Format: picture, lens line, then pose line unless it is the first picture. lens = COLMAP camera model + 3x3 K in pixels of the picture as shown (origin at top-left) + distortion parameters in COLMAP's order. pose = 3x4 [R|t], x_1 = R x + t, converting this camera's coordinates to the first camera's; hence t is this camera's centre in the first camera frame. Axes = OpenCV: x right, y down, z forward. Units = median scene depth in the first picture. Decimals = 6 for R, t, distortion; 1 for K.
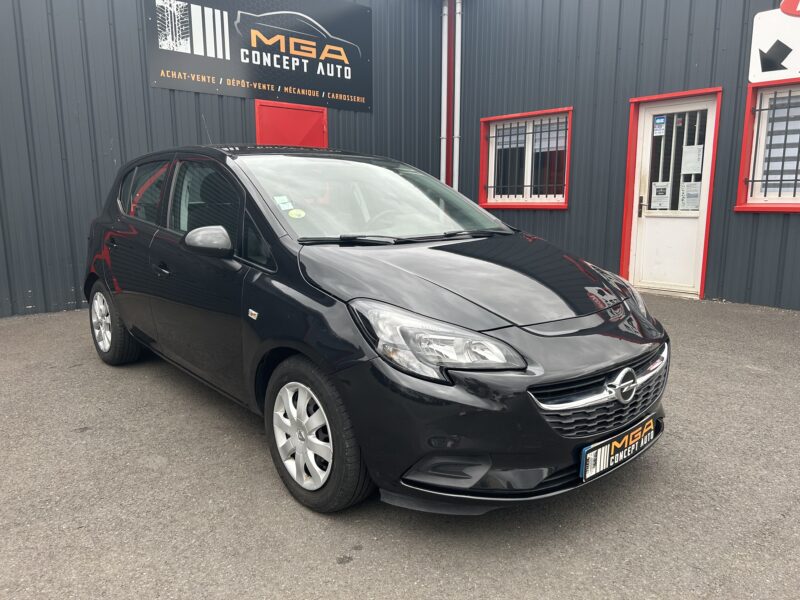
lens RADIAL K [[596.1, 0, 397.4], [0, 596.1, 301.3], [0, 0, 1]] dist [-0.007159, -0.002782]
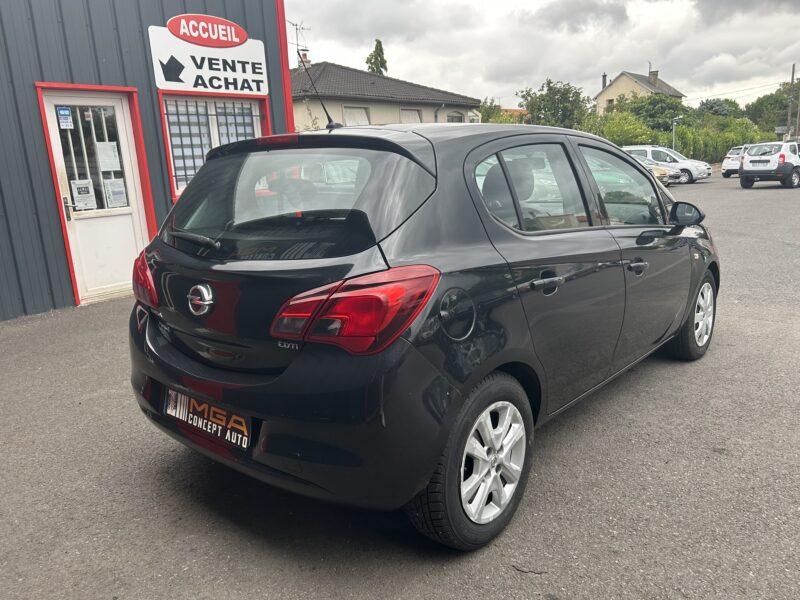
lens RADIAL K [[596.1, 0, 397.4], [0, 596.1, 301.3], [0, 0, 1]] dist [-0.007159, -0.002782]
pose [[-0.119599, -0.197956, 0.972887, -0.552349], [0.236370, 0.946067, 0.221556, -0.113327], [-0.964275, 0.256459, -0.066358, 0.649023]]
